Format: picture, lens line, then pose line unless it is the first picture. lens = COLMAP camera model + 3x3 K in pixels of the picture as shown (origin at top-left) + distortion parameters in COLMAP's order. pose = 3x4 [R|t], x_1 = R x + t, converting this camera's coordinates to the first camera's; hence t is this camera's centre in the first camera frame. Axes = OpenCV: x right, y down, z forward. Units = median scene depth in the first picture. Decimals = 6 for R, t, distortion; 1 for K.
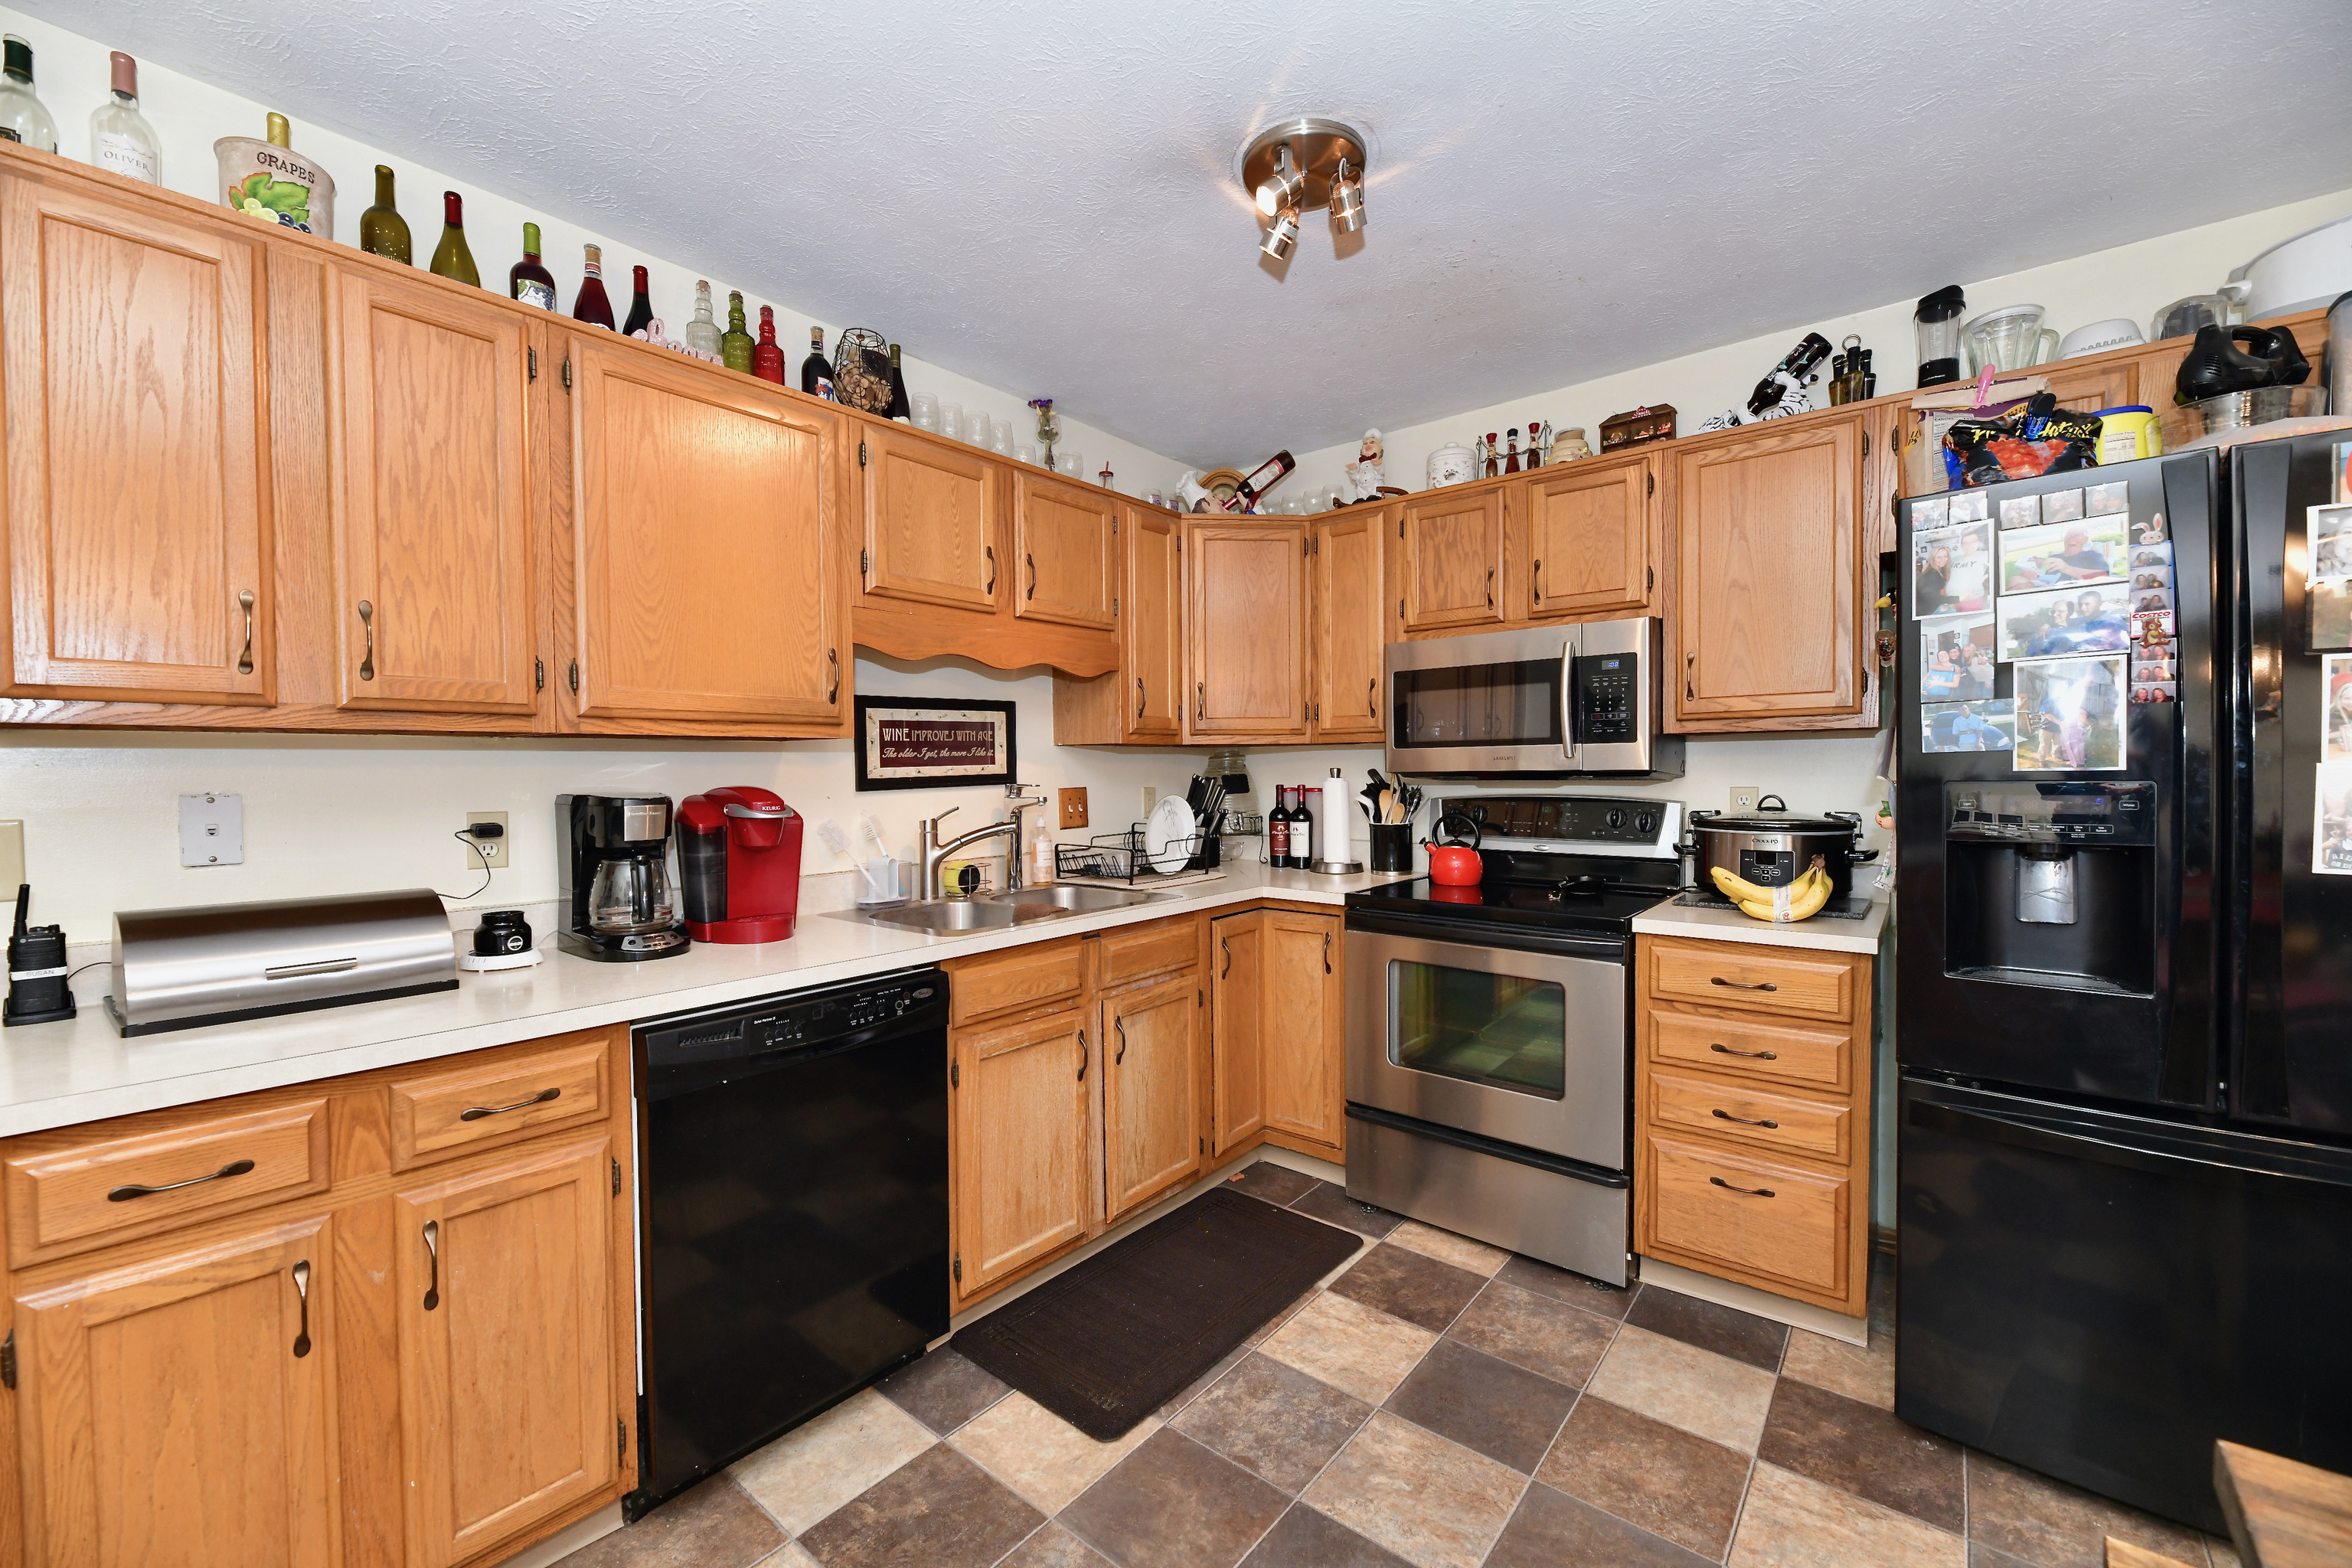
lens RADIAL K [[944.3, 0, 1170.1], [0, 944.3, 792.0], [0, 0, 1]] dist [0.001819, -0.004010]
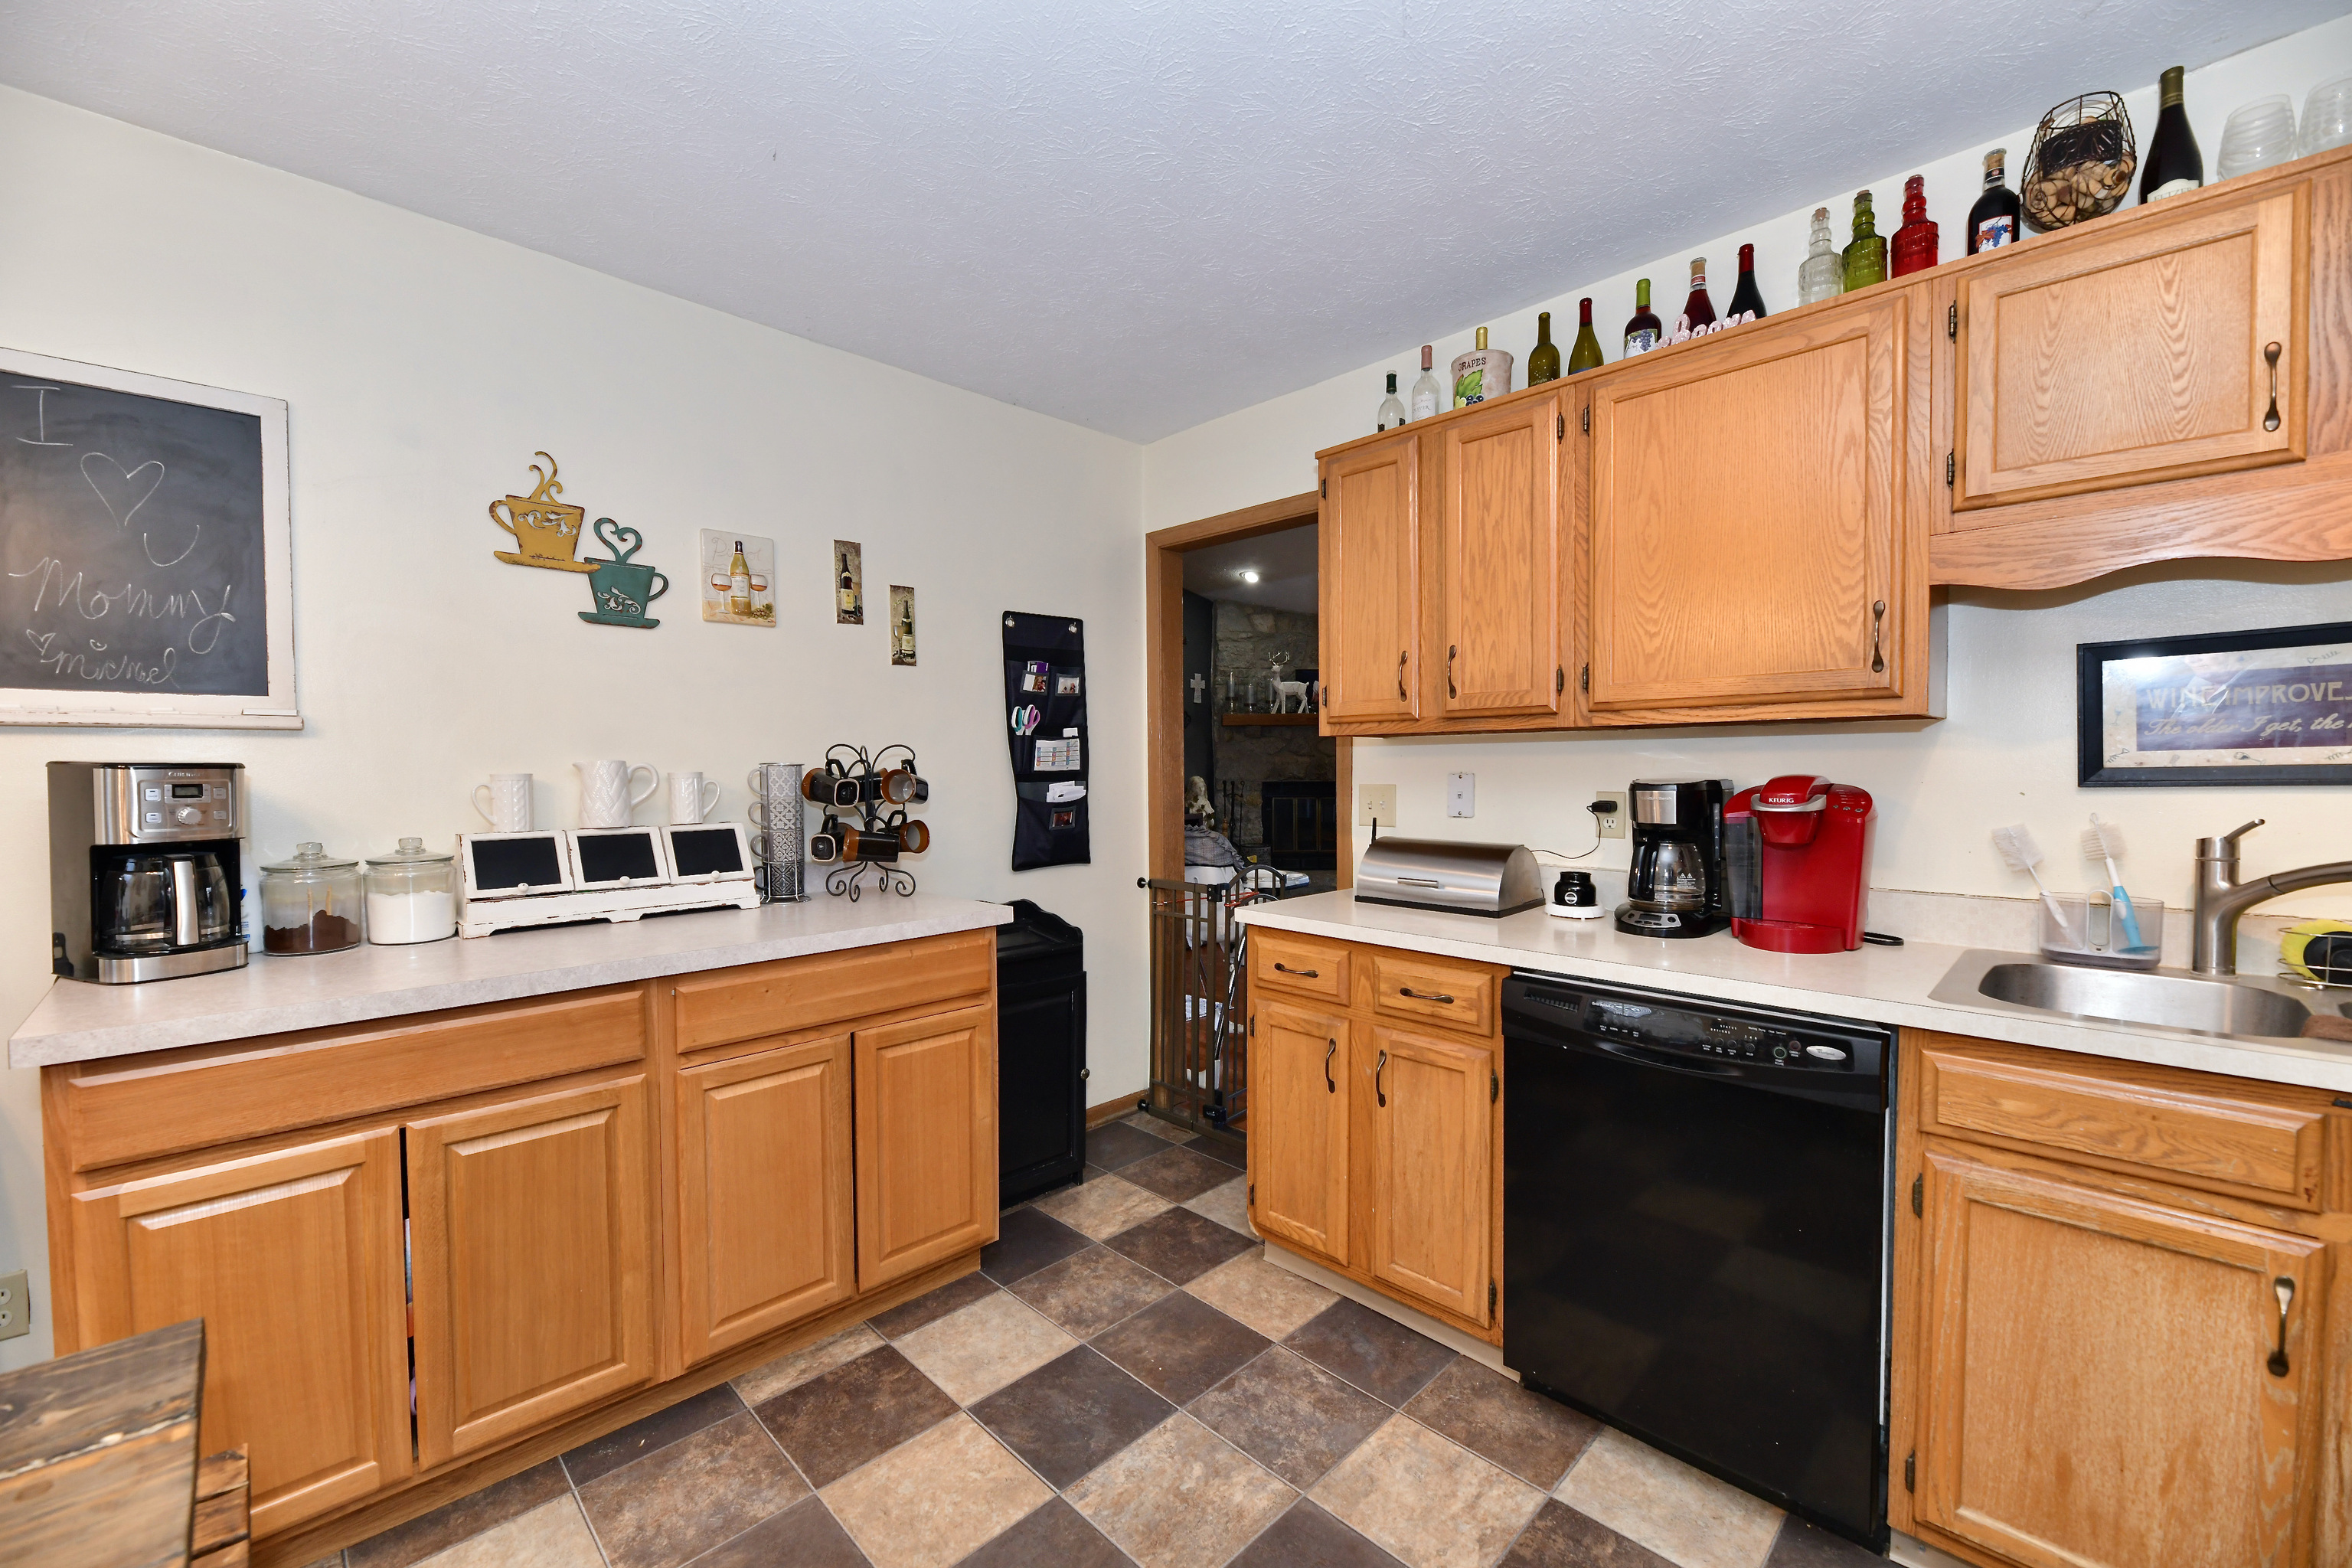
lens RADIAL K [[944.3, 0, 1170.1], [0, 944.3, 792.0], [0, 0, 1]] dist [0.001819, -0.004010]
pose [[-0.102012, 0.035623, -0.994145, 0.559714], [-0.017169, 0.999147, 0.037564, -0.014995], [0.994635, 0.020900, -0.101314, 0.575077]]
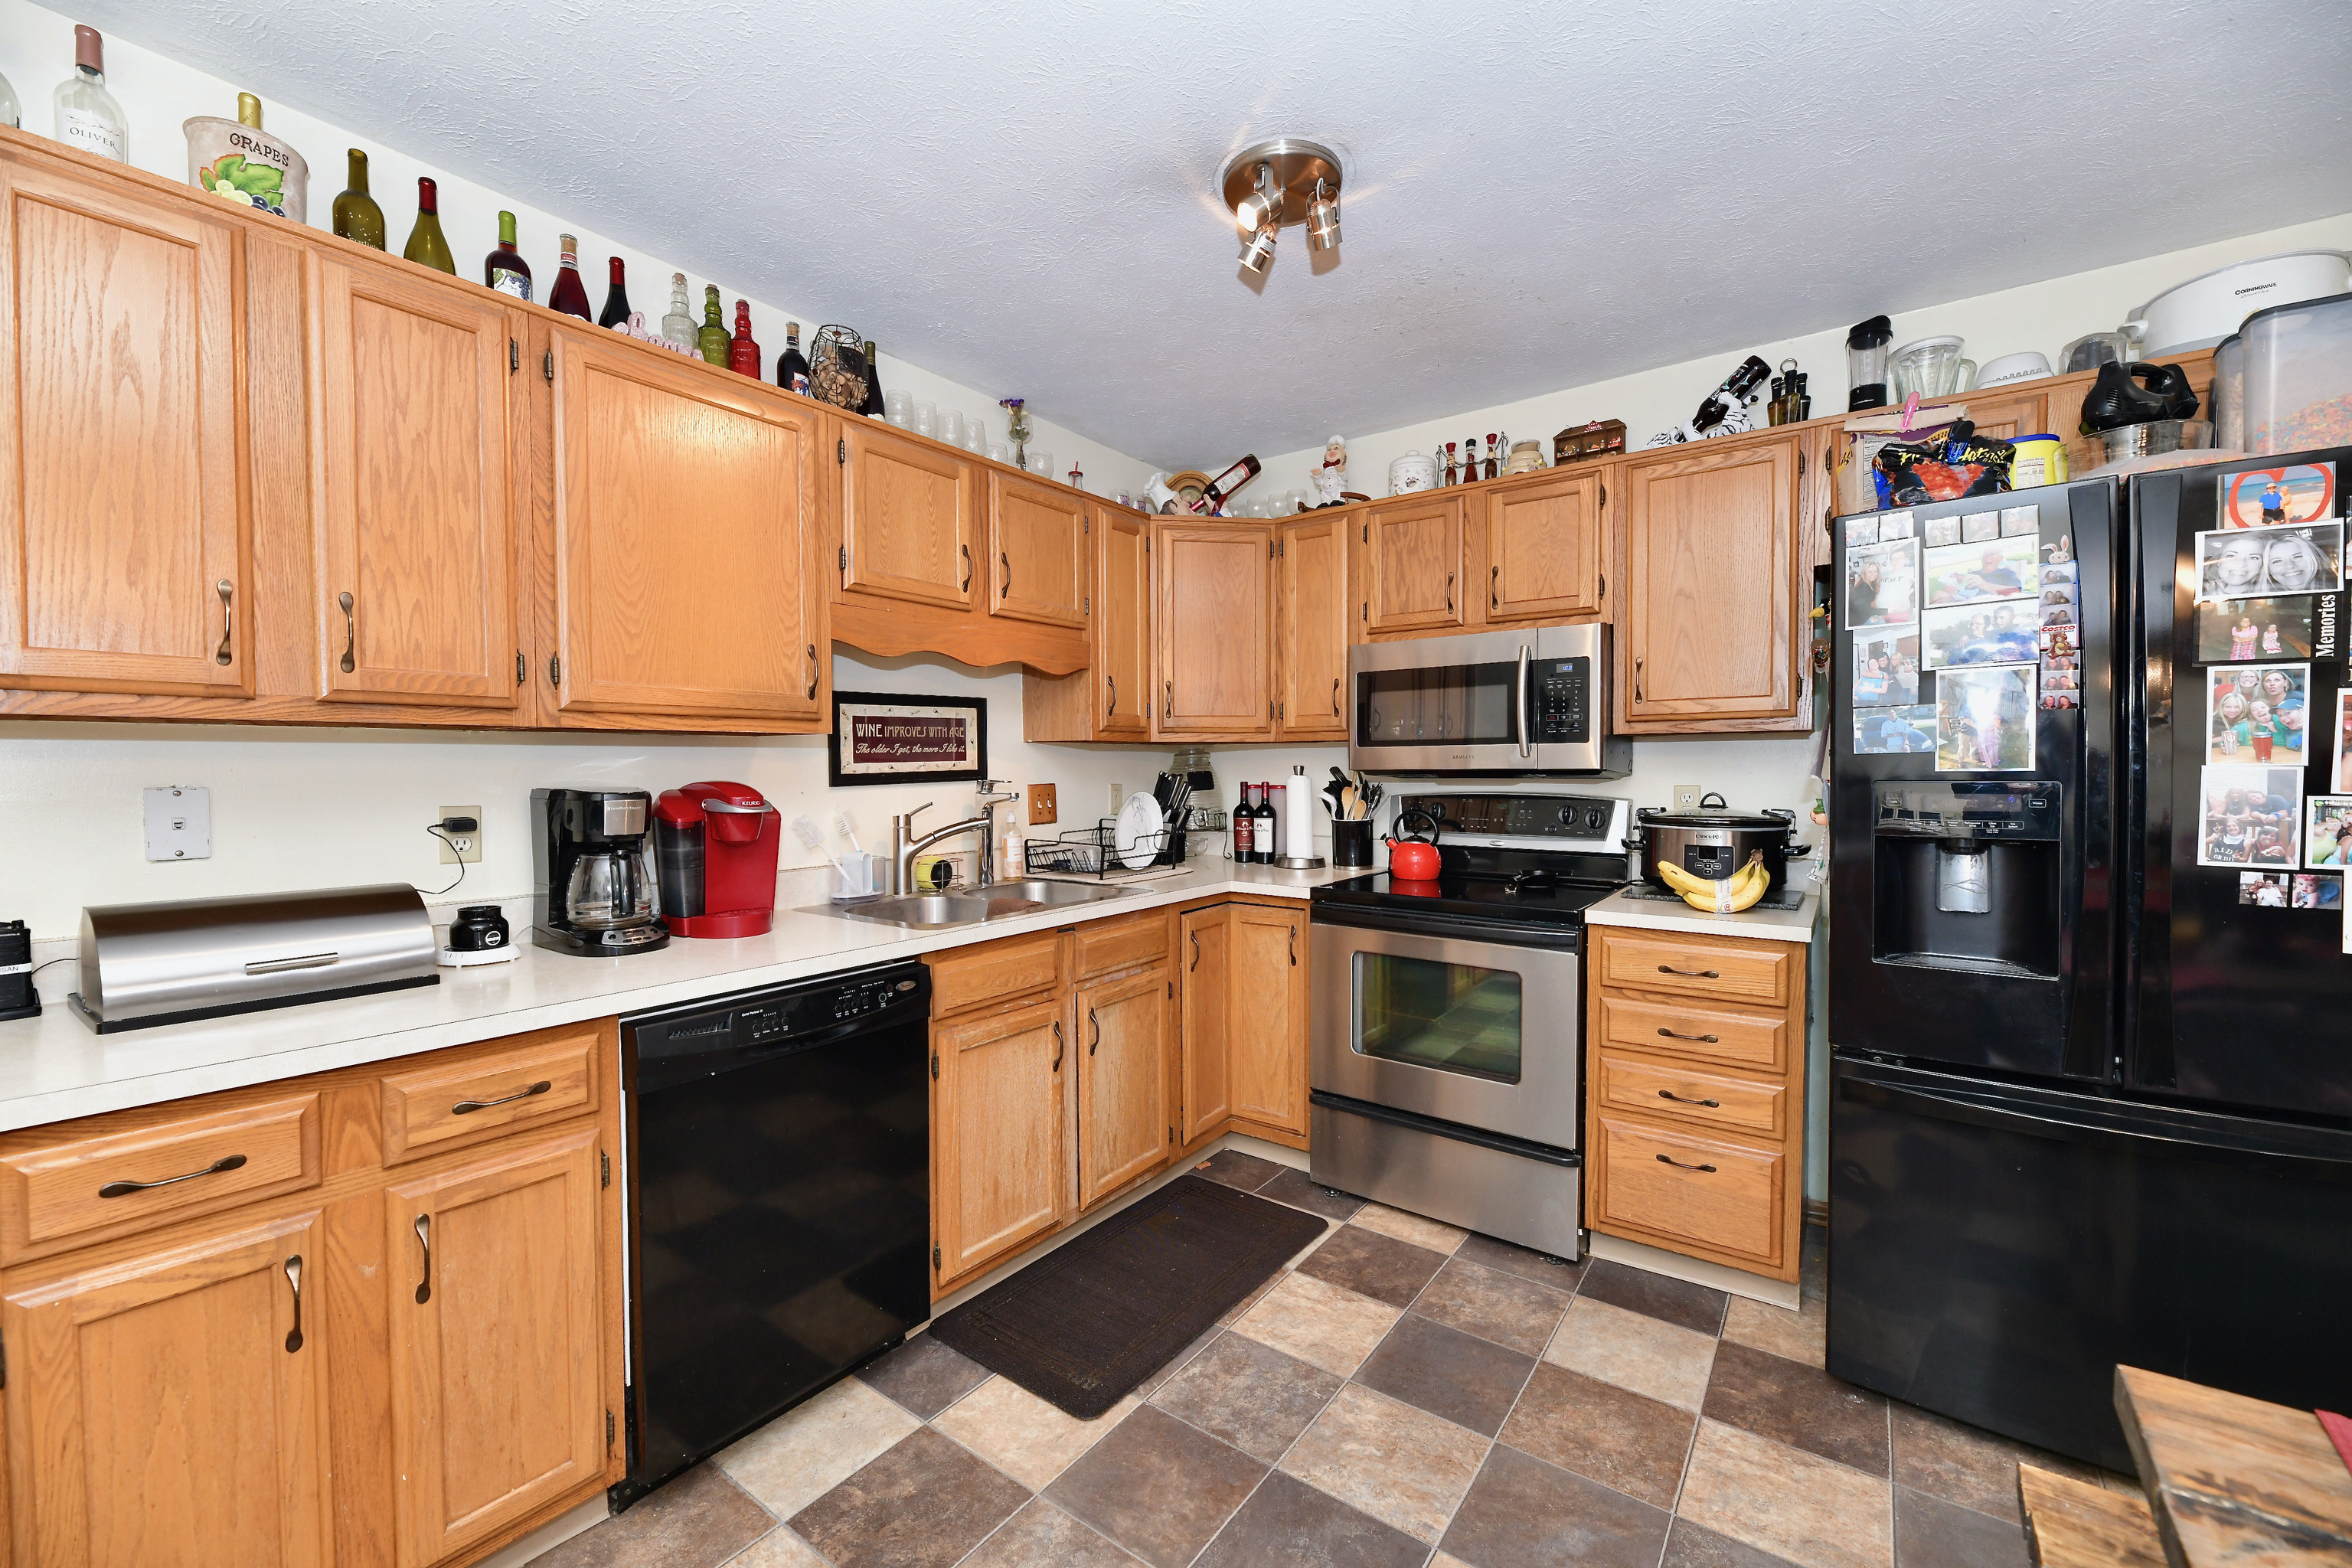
lens RADIAL K [[942.7, 0, 1170.2], [0, 942.7, 791.9], [0, 0, 1]] dist [0.001971, -0.004080]
pose [[0.998559, 0.003125, 0.053582, -0.034229], [-0.003294, 0.999990, 0.003064, 0.000770], [-0.053572, -0.003236, 0.998559, -0.026983]]
